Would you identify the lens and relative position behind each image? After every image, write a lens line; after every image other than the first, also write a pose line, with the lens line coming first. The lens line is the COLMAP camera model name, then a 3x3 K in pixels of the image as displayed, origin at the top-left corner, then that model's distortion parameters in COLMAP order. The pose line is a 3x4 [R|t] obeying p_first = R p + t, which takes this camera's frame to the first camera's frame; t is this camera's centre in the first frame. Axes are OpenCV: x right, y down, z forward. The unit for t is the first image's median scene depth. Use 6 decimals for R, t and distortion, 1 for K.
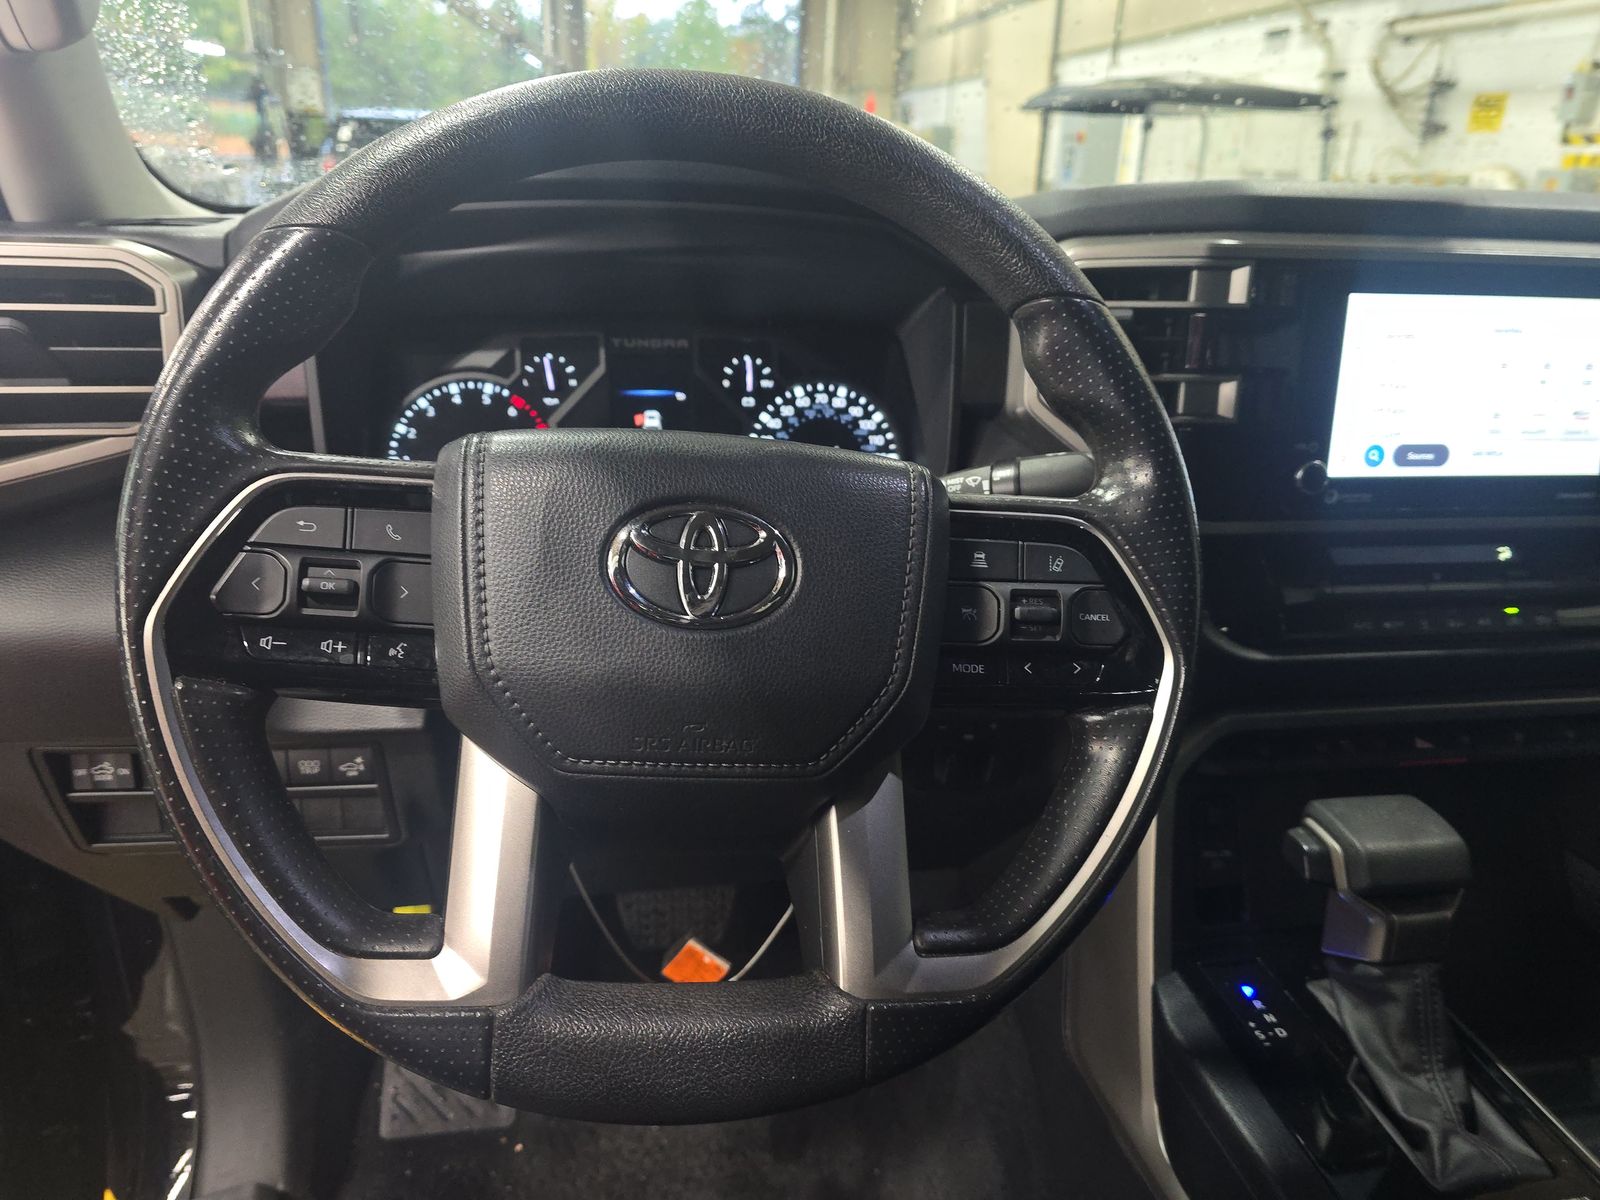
lens RADIAL K [[1076.5, 0, 800.0], [0, 1076.5, 600.0], [0, 0, 1]] dist [0.056568, -0.064262]
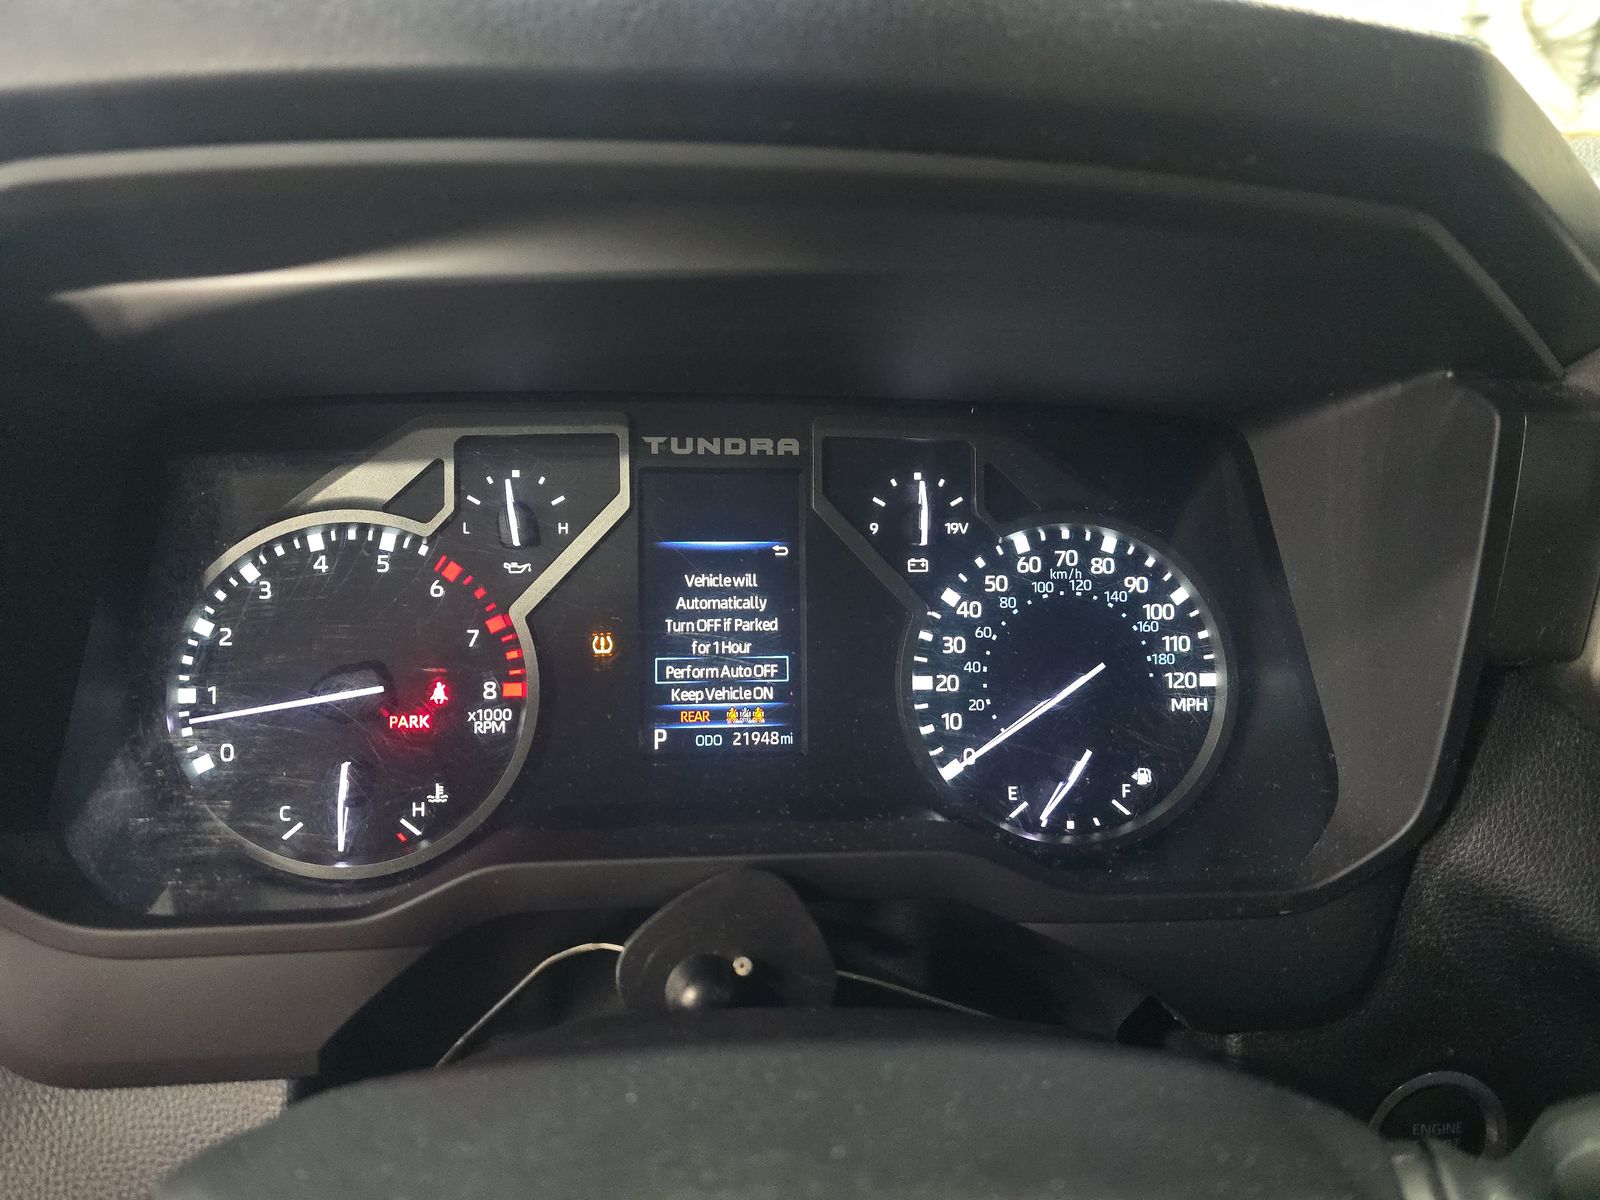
lens RADIAL K [[1072.8, 0, 800.0], [0, 1072.8, 600.0], [0, 0, 1]] dist [0.089997, -0.102407]
pose [[0.997931, 0.025968, -0.058824, -0.072392], [-0.023911, 0.999086, 0.035420, -0.183476], [0.059690, -0.033940, 0.997640, 0.507359]]
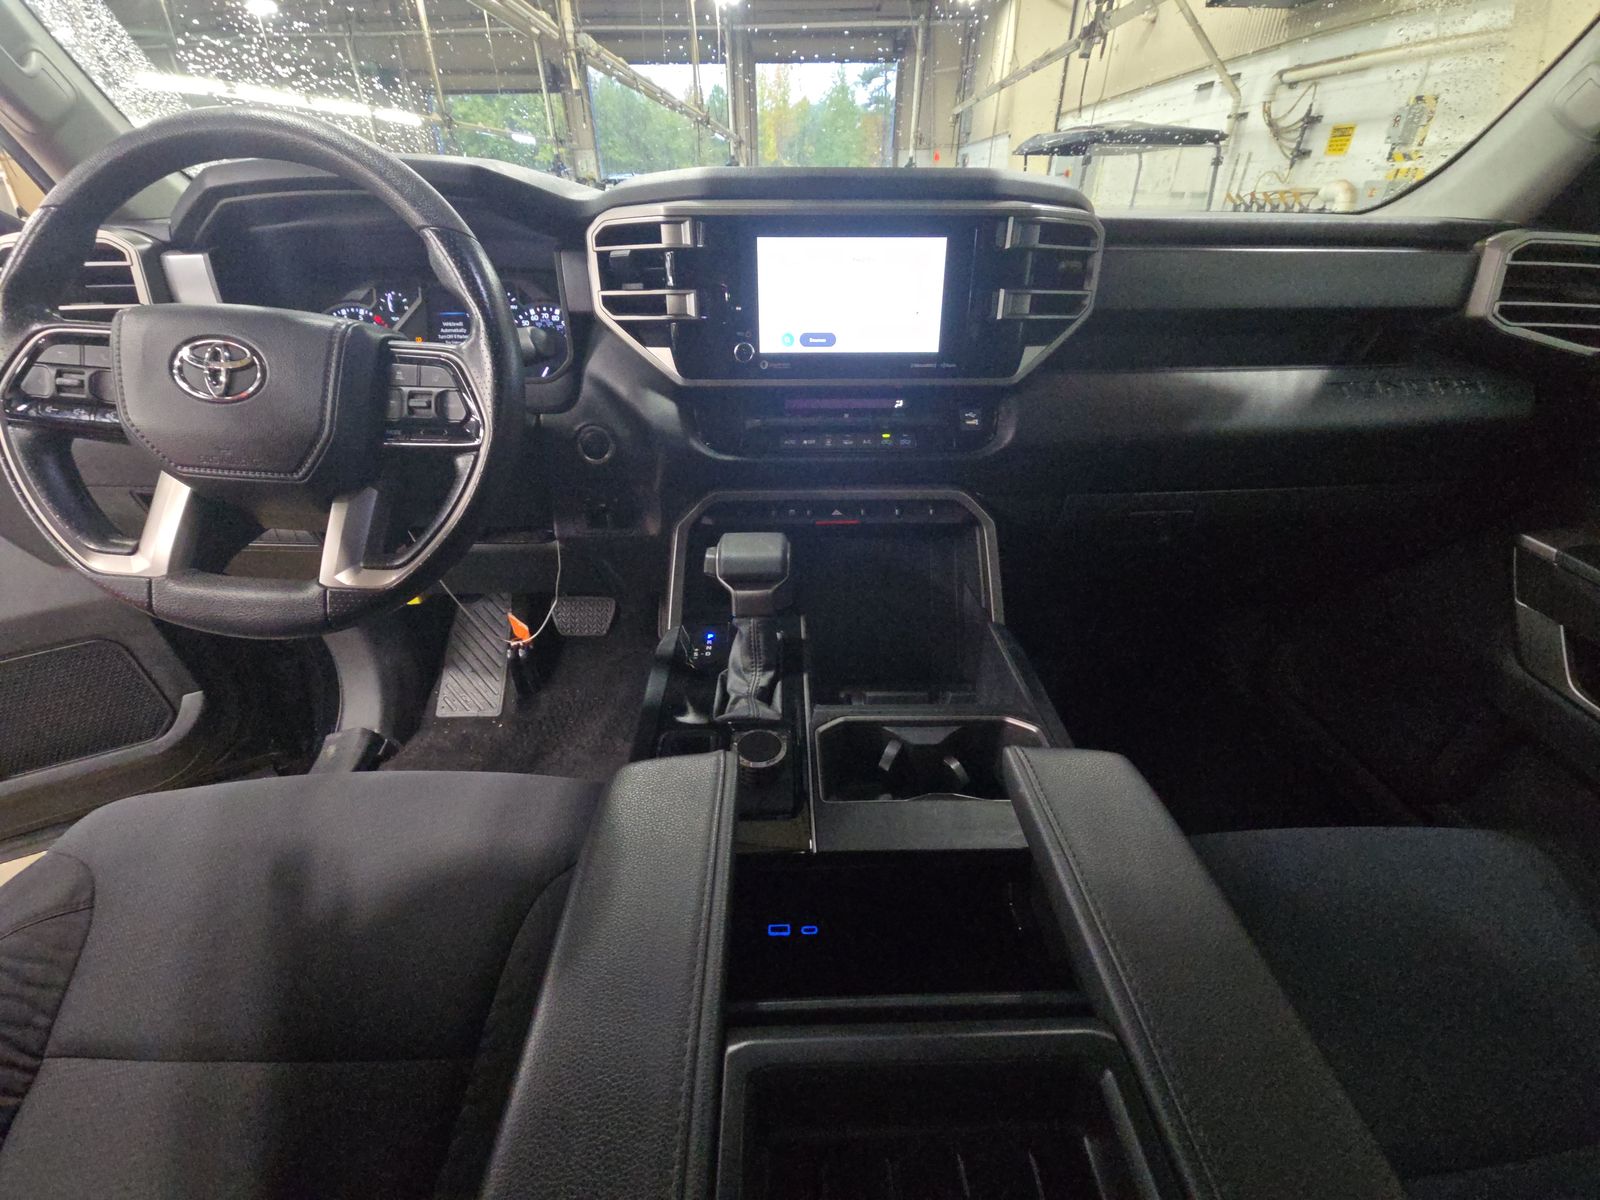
lens RADIAL K [[644.0, 0, 800.0], [0, 644.0, 600.0], [0, 0, 1]] dist [-0.003449, -0.000704]
pose [[0.990527, 0.042316, -0.130638, 0.598226], [-0.019279, 0.984768, 0.172801, 0.083537], [0.135960, -0.168645, 0.976255, -0.055853]]
